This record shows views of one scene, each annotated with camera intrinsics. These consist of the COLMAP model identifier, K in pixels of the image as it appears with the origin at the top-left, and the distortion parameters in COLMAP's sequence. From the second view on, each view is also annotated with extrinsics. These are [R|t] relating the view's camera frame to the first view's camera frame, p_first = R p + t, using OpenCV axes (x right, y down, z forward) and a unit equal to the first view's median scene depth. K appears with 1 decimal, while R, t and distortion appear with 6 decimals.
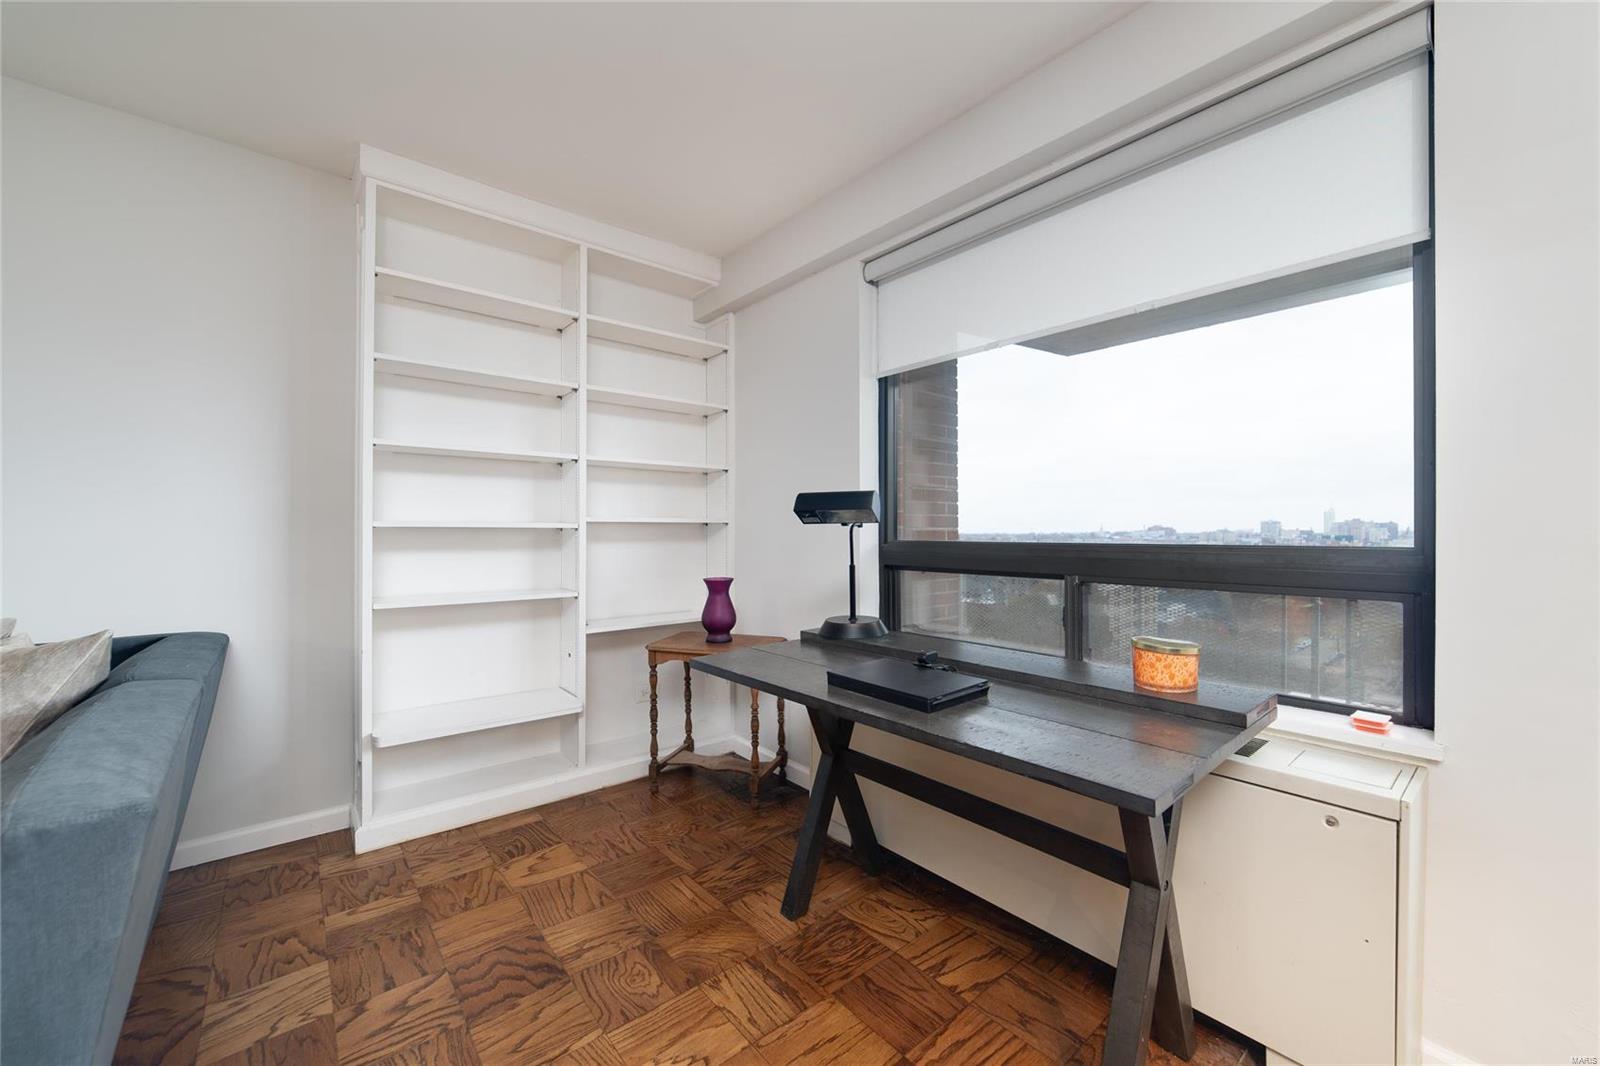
lens RADIAL K [[624.9, 0, 798.8], [0, 624.9, 527.6], [0, 0, 1]] dist [-0.014960, 0.003583]
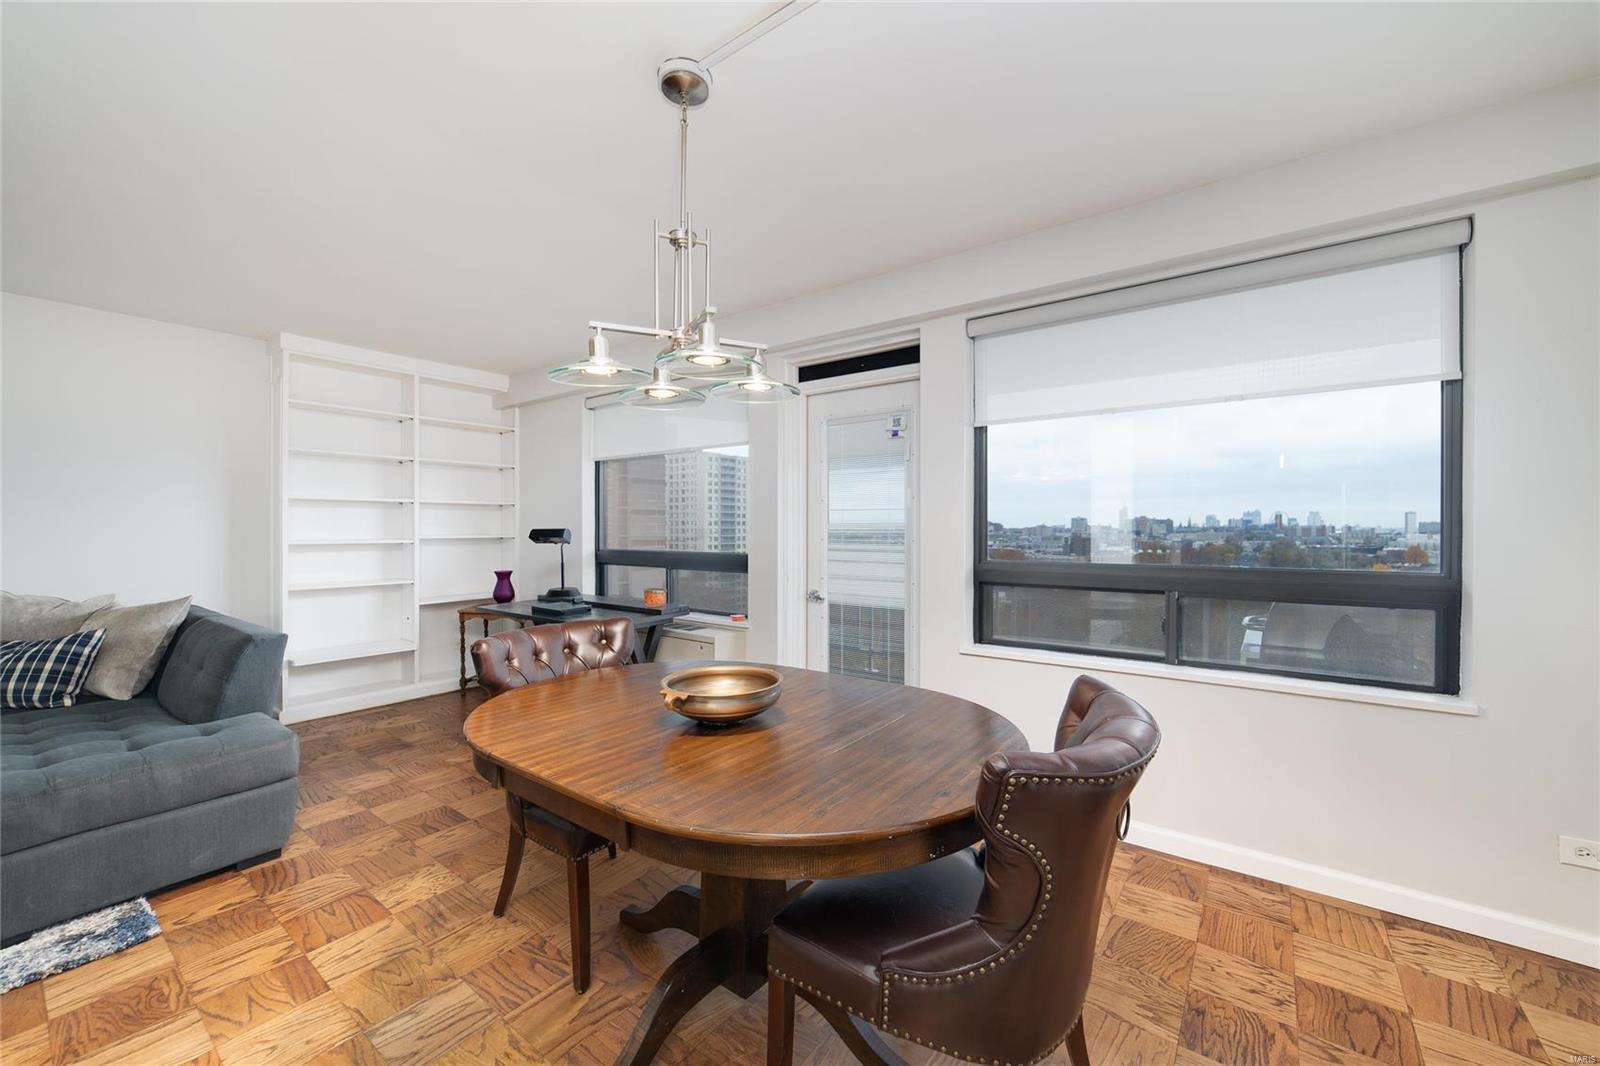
lens RADIAL K [[624.9, 0, 799.0], [0, 624.9, 526.0], [0, 0, 1]] dist [-0.014960, 0.003583]
pose [[0.972451, 0.001576, 0.233102, 0.336565], [-0.002837, 0.999983, 0.005073, -0.068888], [-0.233090, -0.005594, 0.972439, -1.106004]]
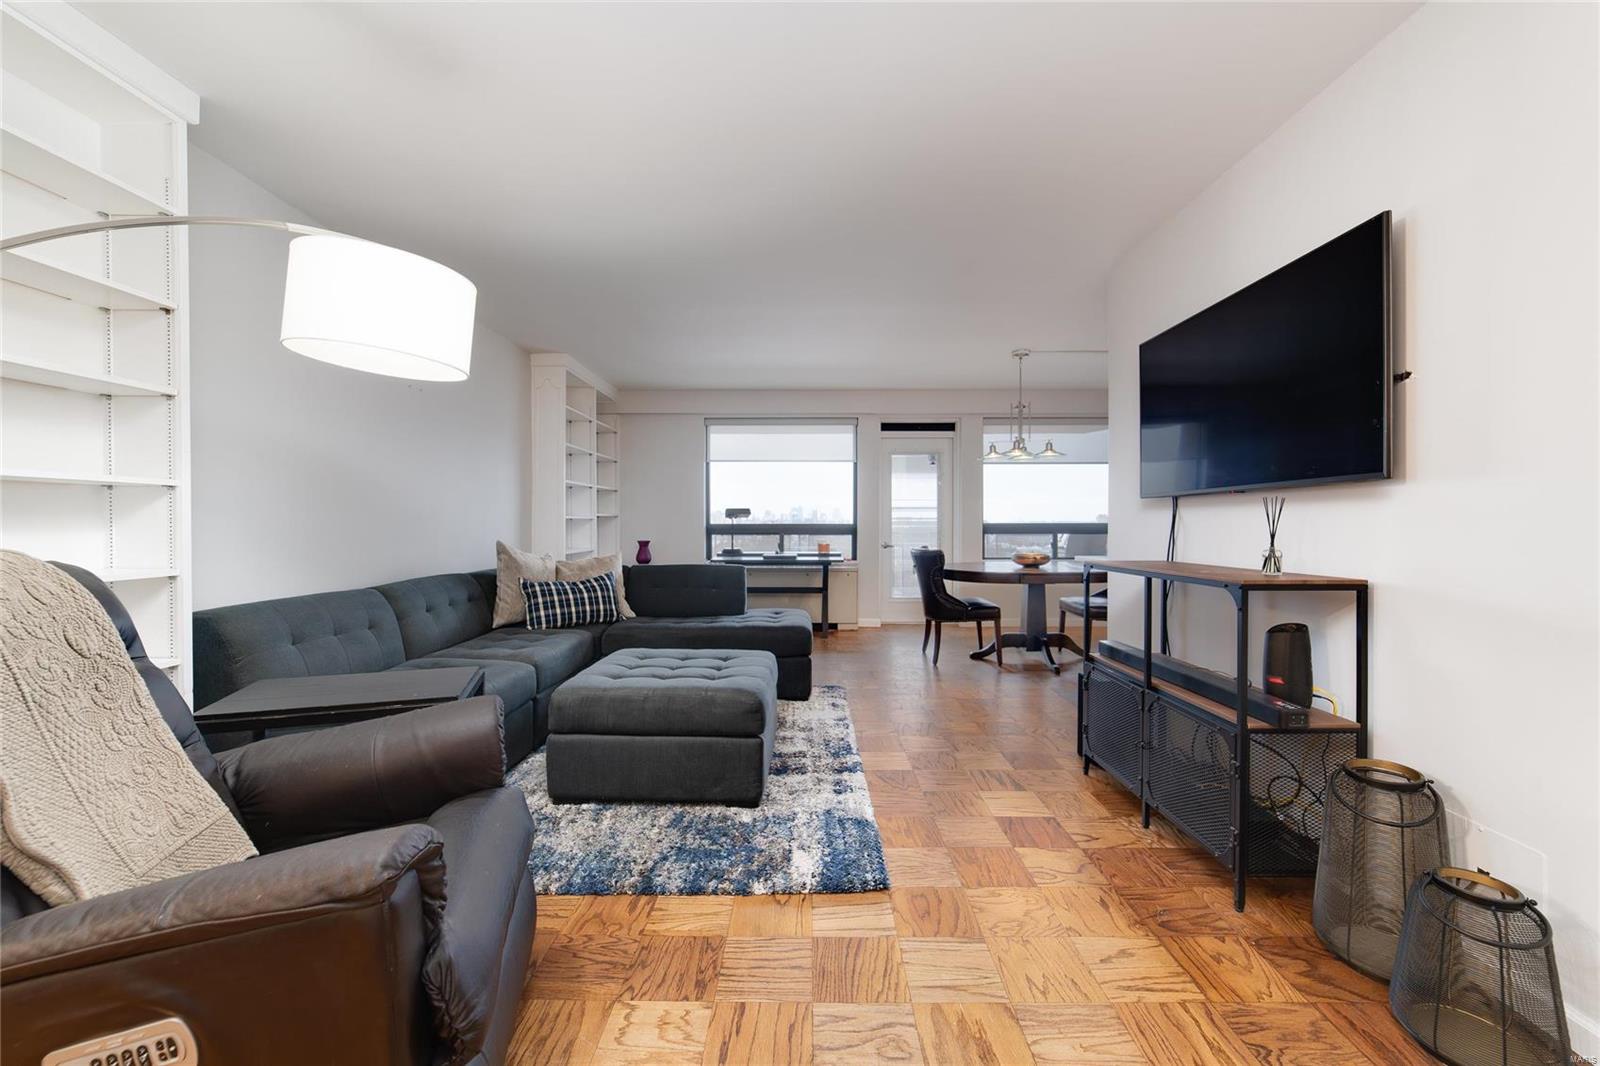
lens RADIAL K [[624.9, 0, 806.6], [0, 624.9, 530.3], [0, 0, 1]] dist [-0.014960, 0.003583]
pose [[0.650559, -0.011023, 0.759376, -1.880441], [-0.004863, 0.999814, 0.018679, -0.004089], [-0.759440, -0.015844, 0.650384, -1.208249]]
